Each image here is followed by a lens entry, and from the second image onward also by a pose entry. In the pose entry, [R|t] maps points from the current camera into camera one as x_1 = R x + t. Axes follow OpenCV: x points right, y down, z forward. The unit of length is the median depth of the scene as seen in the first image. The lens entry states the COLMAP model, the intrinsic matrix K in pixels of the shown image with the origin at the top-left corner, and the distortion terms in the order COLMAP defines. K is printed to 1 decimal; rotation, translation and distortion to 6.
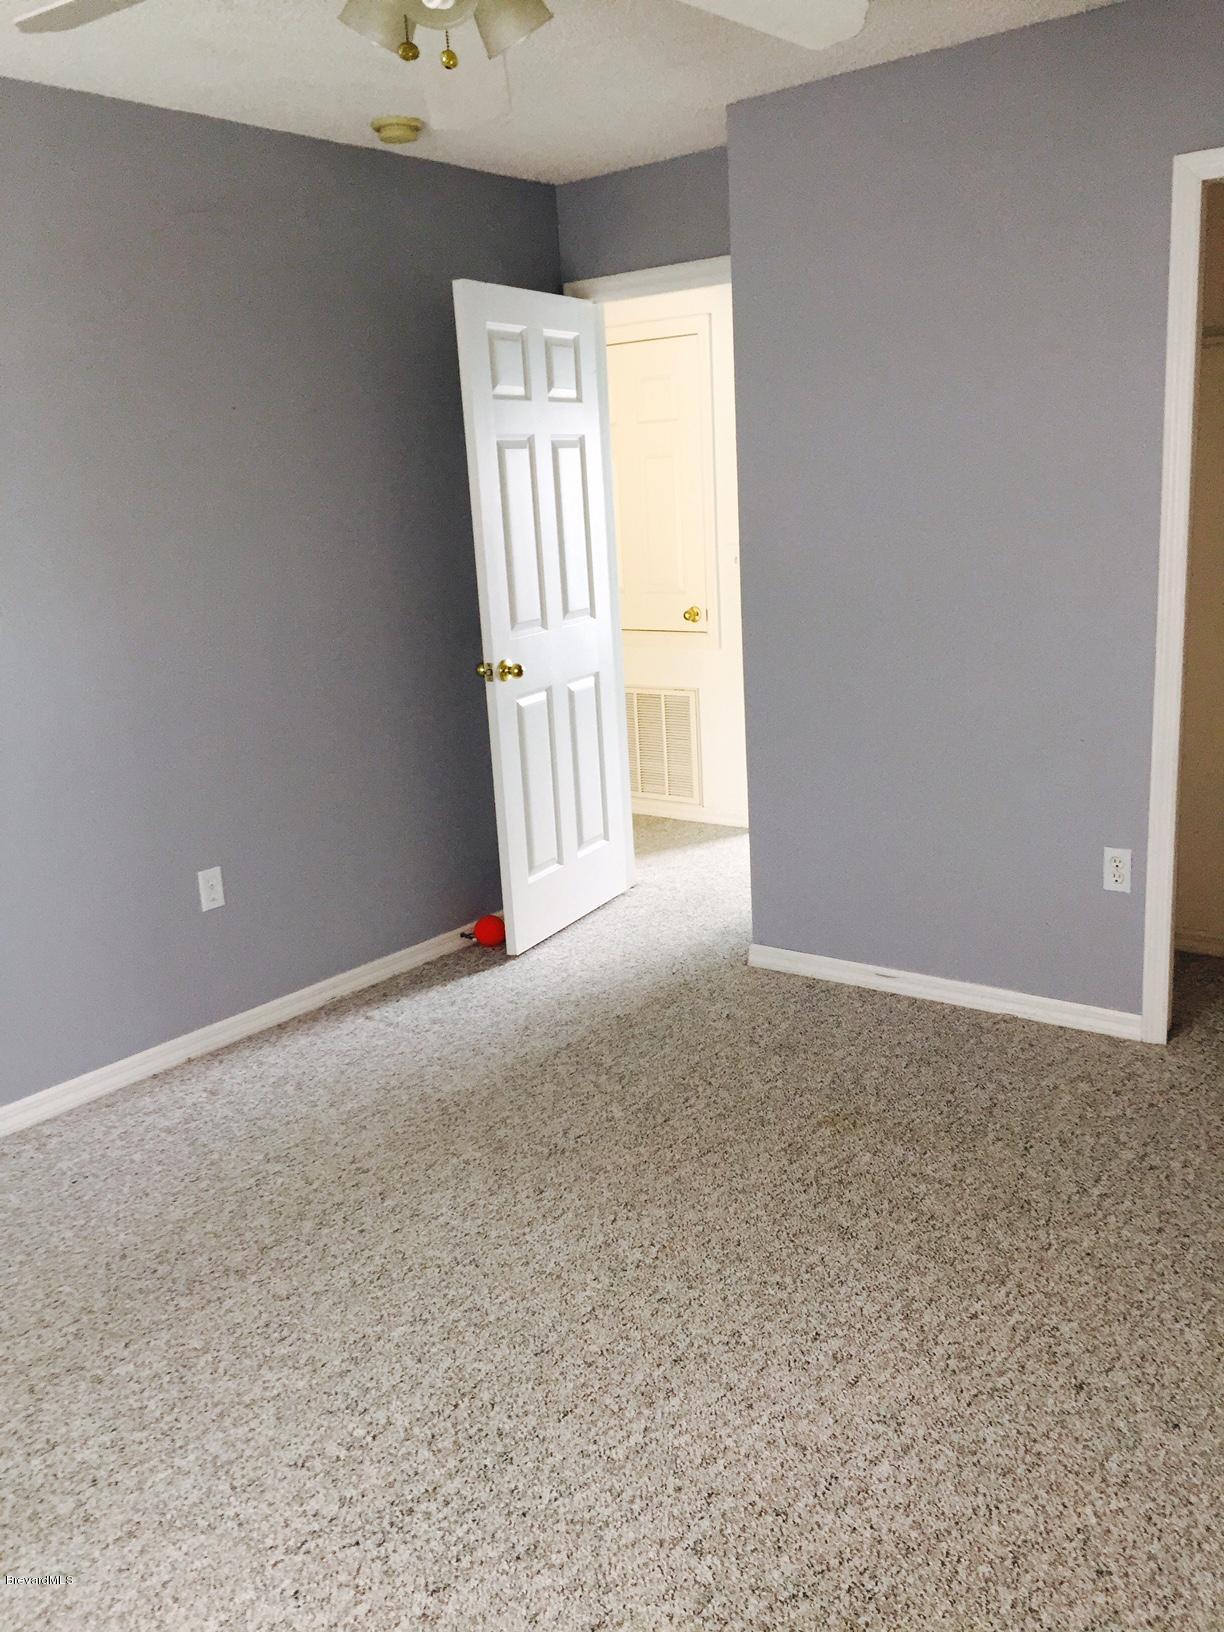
lens RADIAL K [[1381.6, 0, 612.0], [0, 1381.6, 816.5], [0, 0, 1]] dist [0.005884, -0.002207]
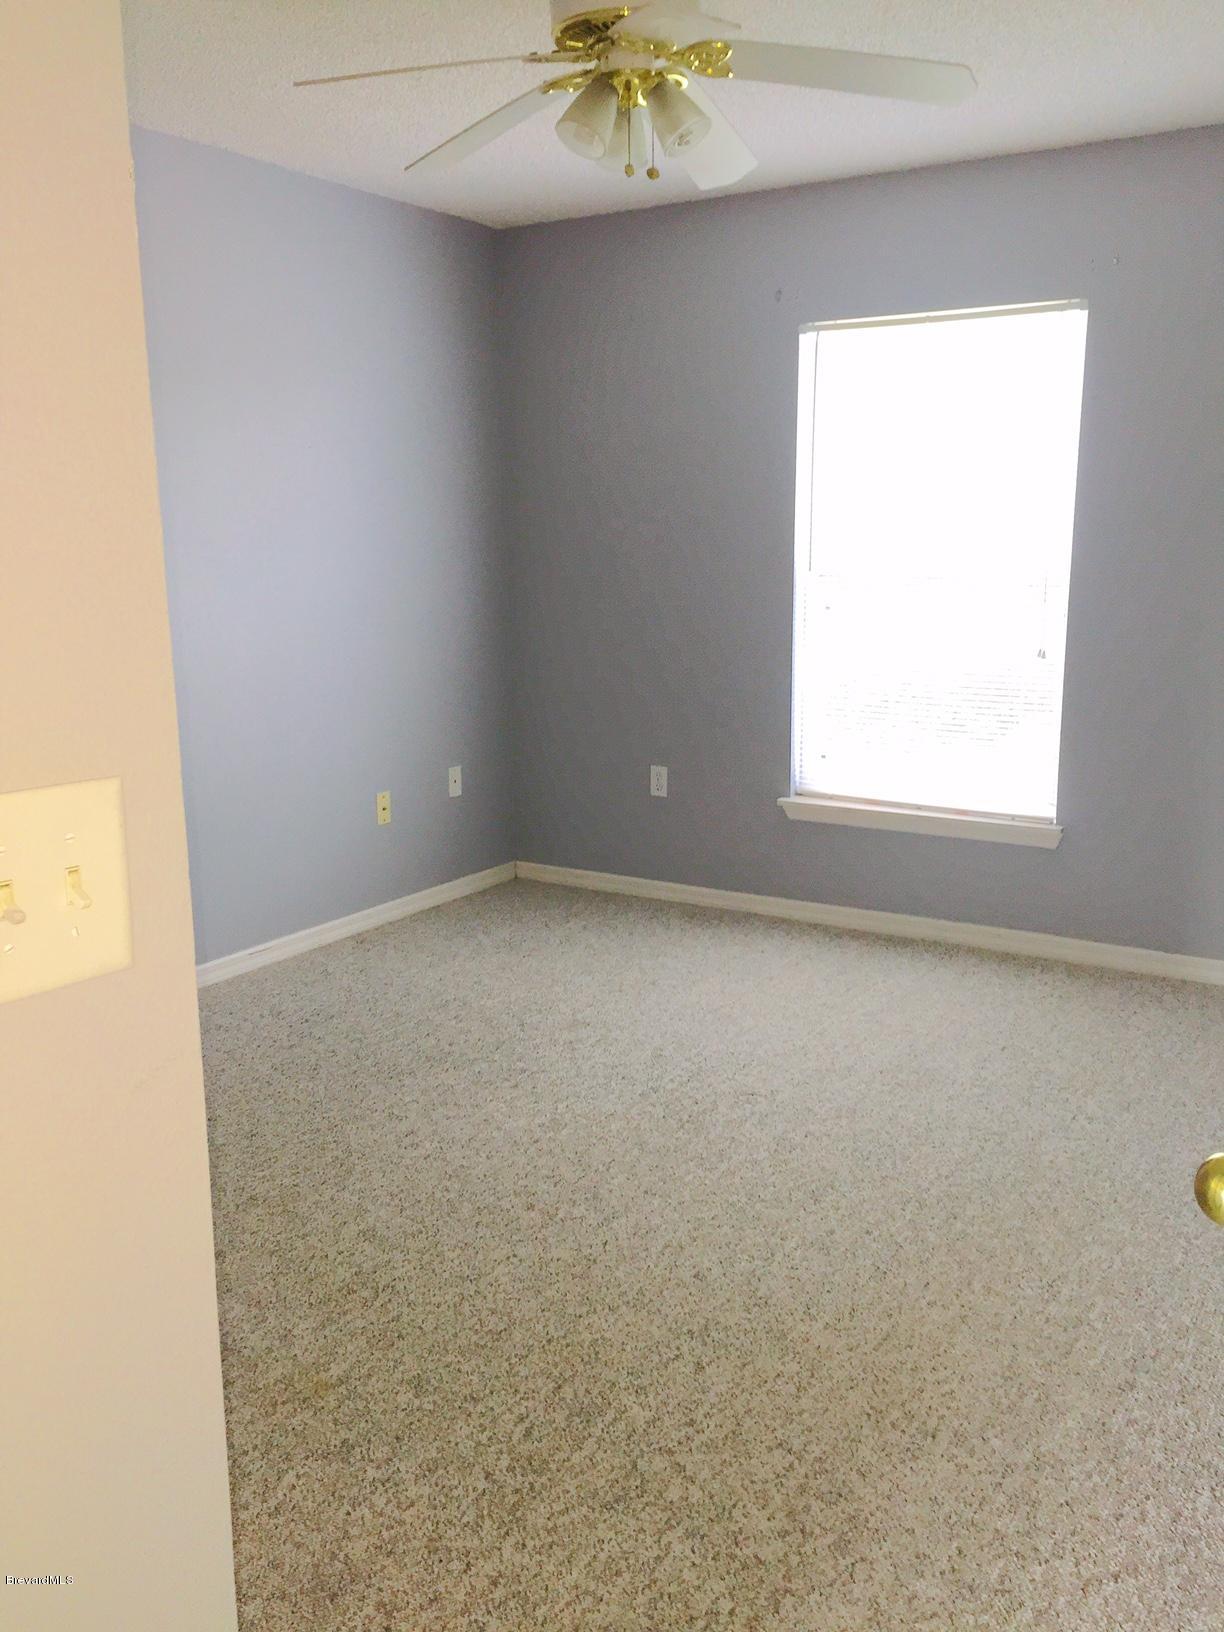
lens RADIAL K [[1381.6, 0, 611.1], [0, 1381.6, 817.7], [0, 0, 1]] dist [0.005884, -0.002207]
pose [[-0.992177, 0.083897, -0.092444, 0.062101], [0.037094, 0.905195, 0.423375, -0.383077], [0.119200, 0.416634, -0.901225, 1.776185]]
